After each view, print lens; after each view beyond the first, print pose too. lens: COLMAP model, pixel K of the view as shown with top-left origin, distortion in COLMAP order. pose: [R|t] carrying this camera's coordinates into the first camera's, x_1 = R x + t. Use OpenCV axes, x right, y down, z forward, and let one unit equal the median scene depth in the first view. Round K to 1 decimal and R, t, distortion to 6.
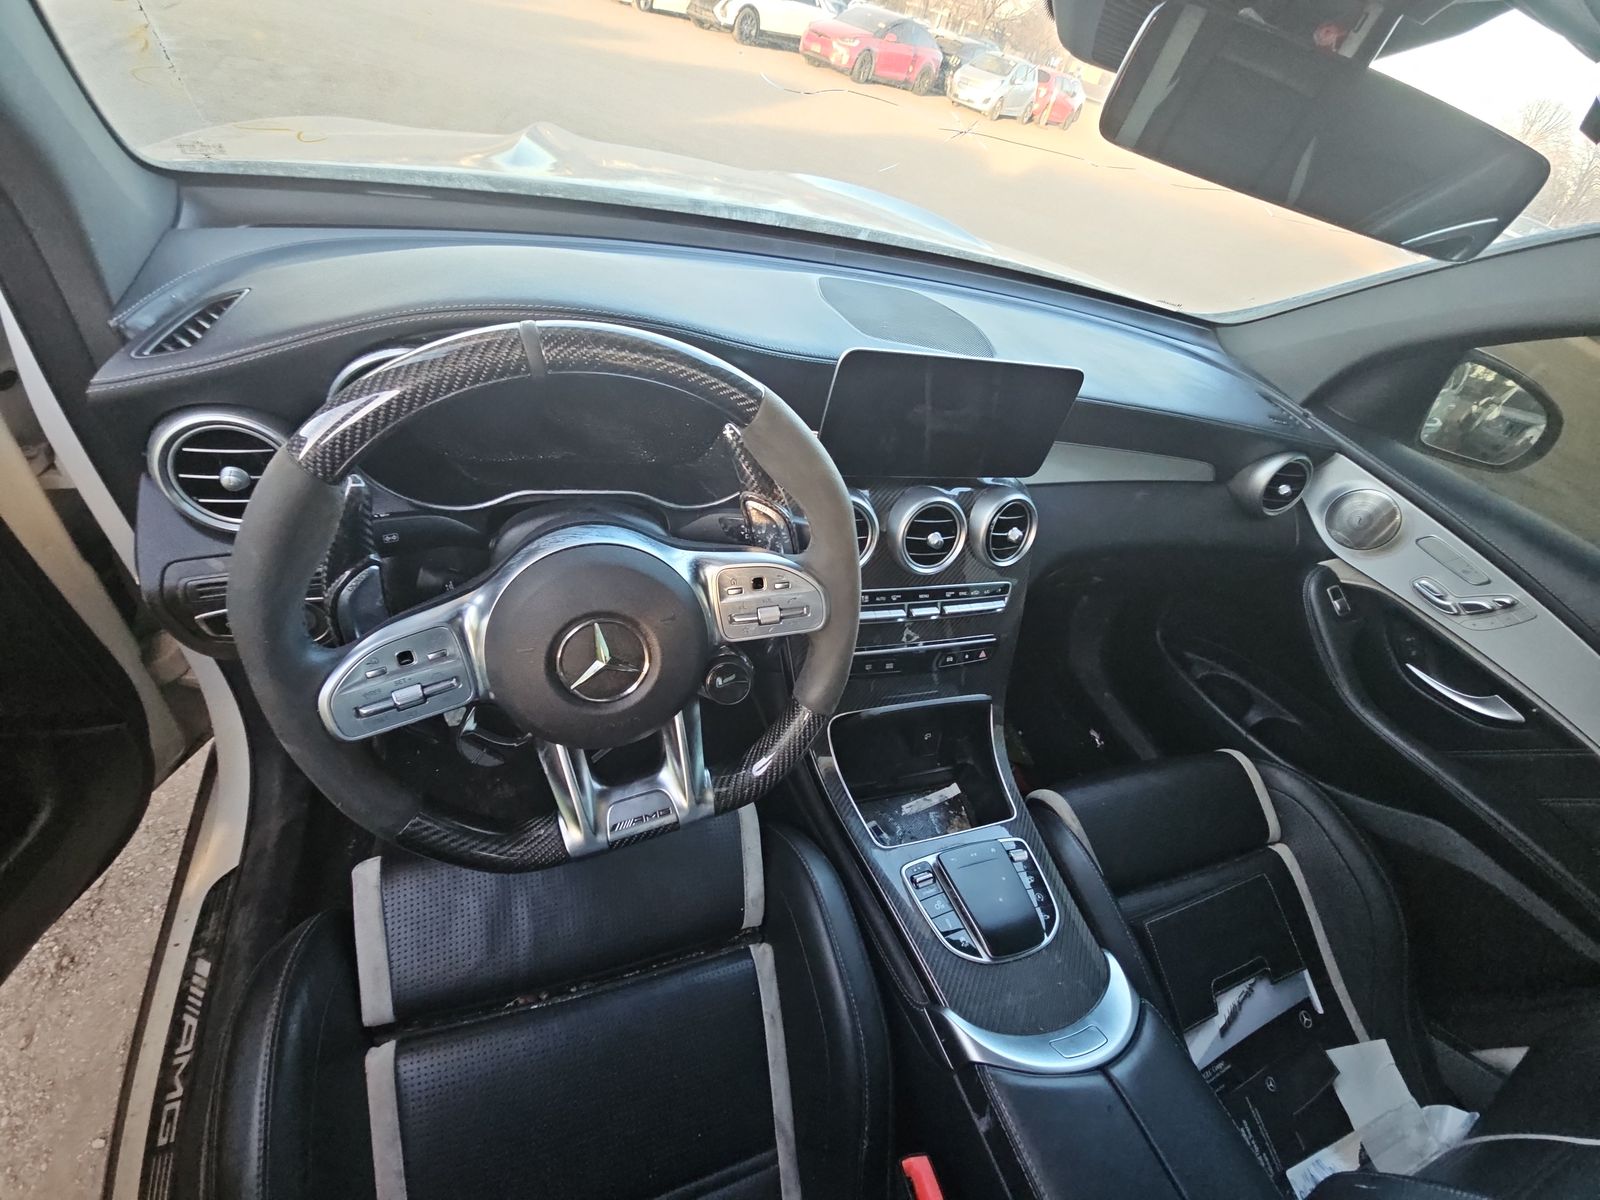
lens RADIAL K [[636.8, 0, 798.8], [0, 636.8, 593.2], [0, 0, 1]] dist [0.000965, -0.008439]
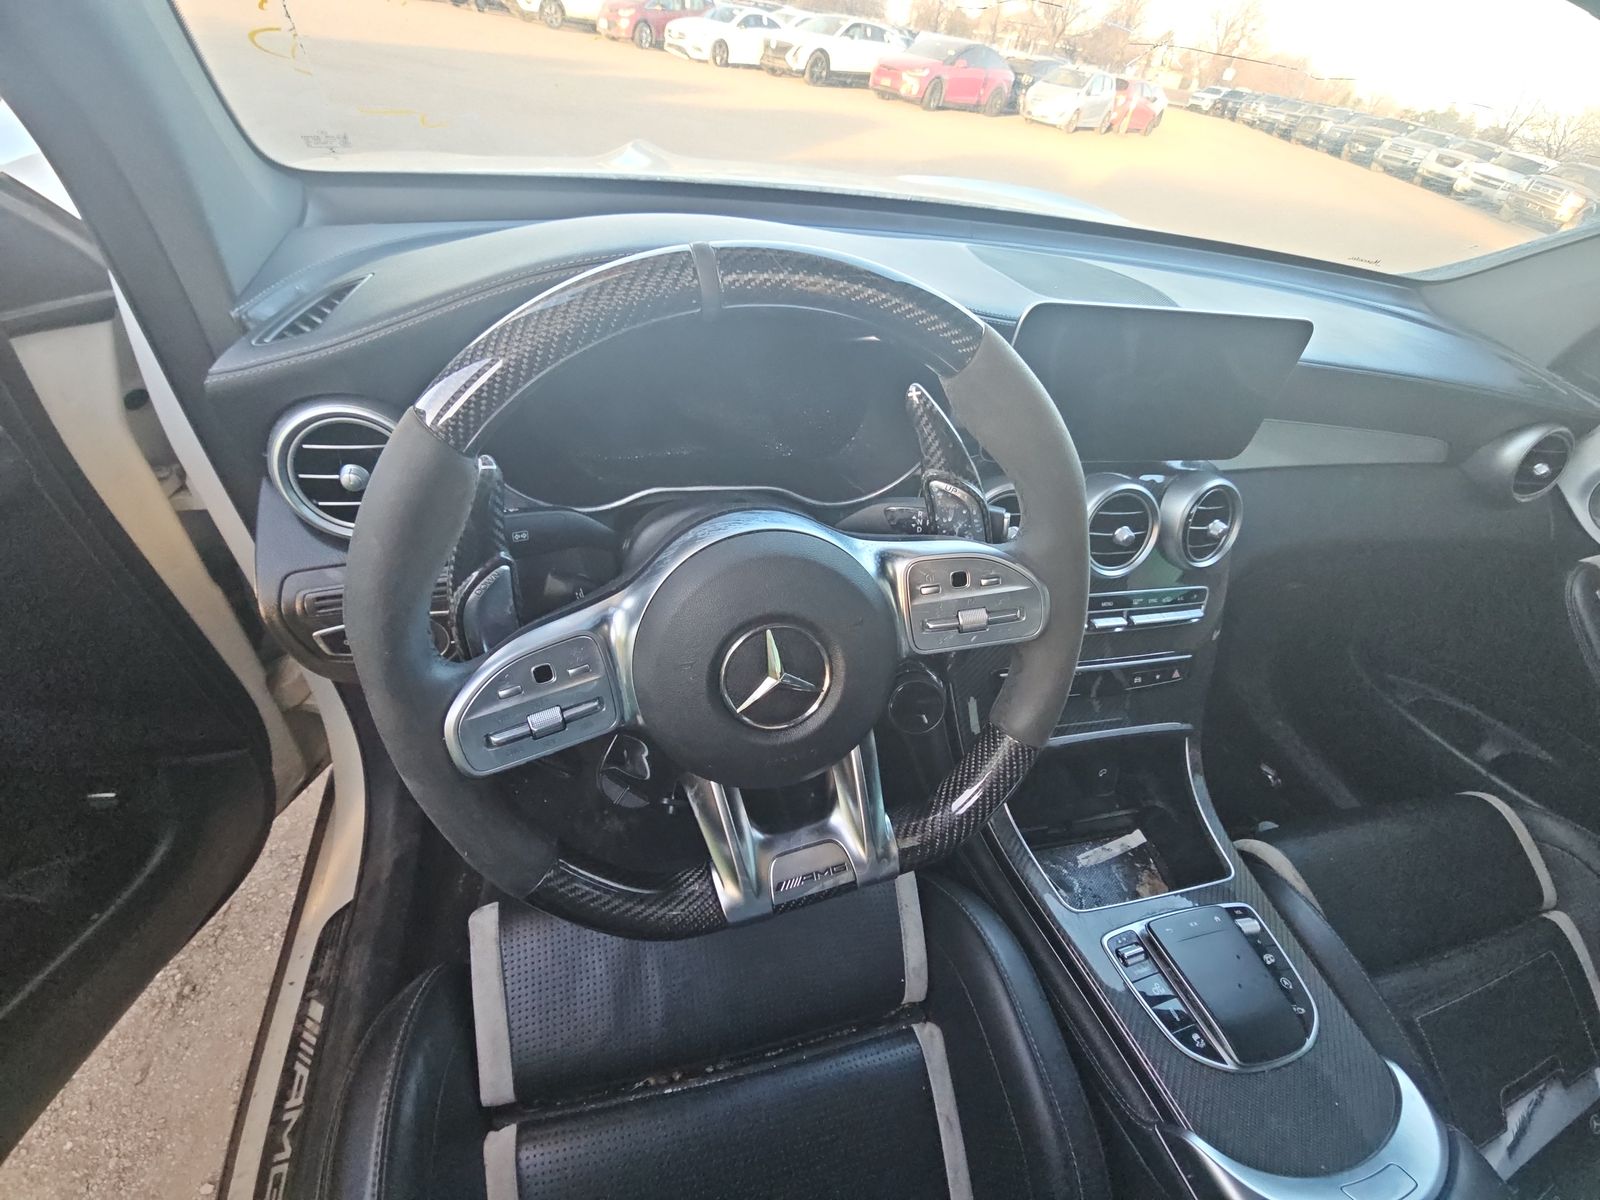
lens RADIAL K [[636.8, 0, 798.8], [0, 636.8, 593.2], [0, 0, 1]] dist [0.000965, -0.008439]
pose [[0.992824, -0.019344, -0.118009, -0.120798], [0.014275, 0.998945, -0.043644, 0.024082], [0.118729, 0.041646, 0.992053, 0.139500]]
